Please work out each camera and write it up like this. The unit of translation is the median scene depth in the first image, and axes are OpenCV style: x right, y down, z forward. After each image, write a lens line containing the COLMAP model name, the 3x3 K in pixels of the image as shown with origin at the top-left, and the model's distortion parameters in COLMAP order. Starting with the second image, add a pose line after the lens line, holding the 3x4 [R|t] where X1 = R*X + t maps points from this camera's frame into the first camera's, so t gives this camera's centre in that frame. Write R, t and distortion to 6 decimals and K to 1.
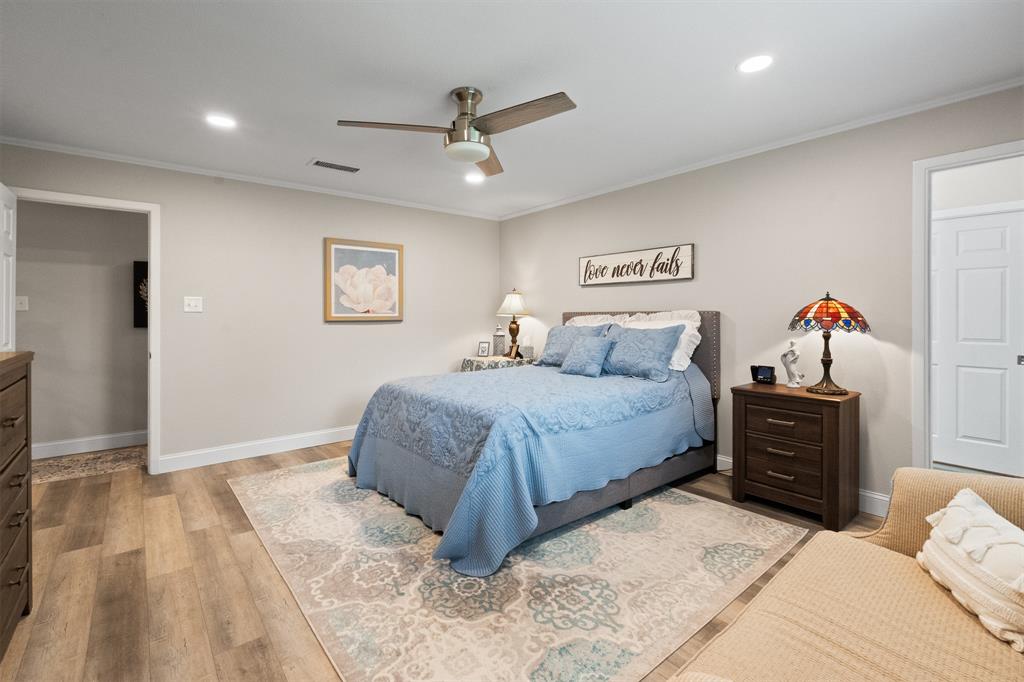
lens RADIAL K [[455.1, 0, 516.5], [0, 455.1, 319.3], [0, 0, 1]] dist [-0.003842, -0.000314]
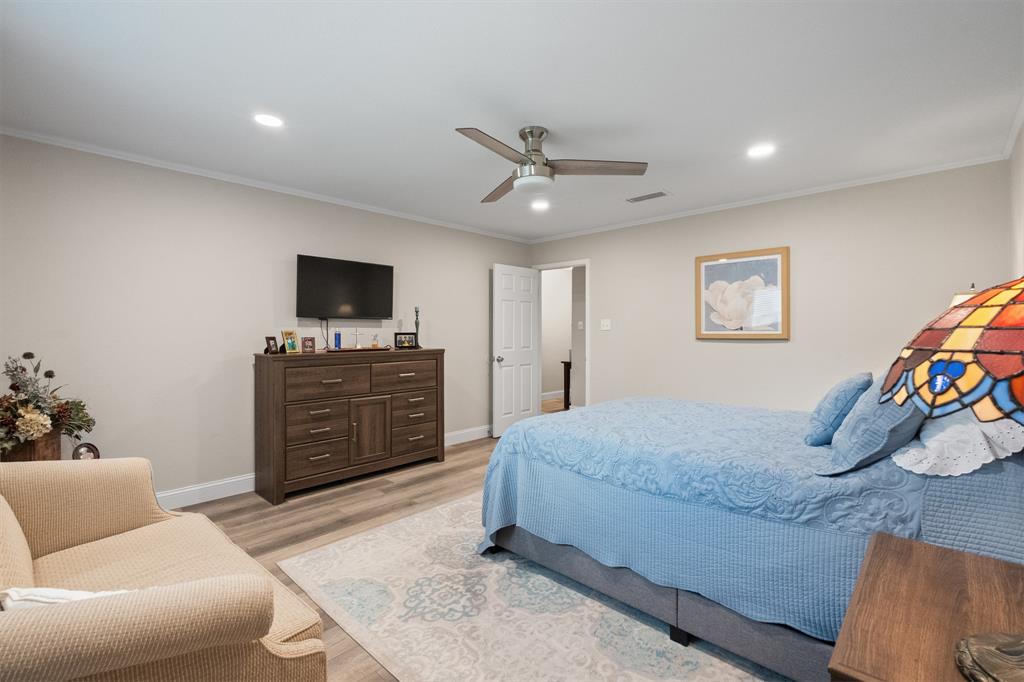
lens RADIAL K [[455.1, 0, 514.6], [0, 455.1, 331.7], [0, 0, 1]] dist [-0.003842, -0.000314]
pose [[0.138547, 0.001041, -0.990355, 0.851786], [-0.006343, 0.999980, 0.000164, -0.013094], [0.990336, 0.006259, 0.138551, 0.698184]]
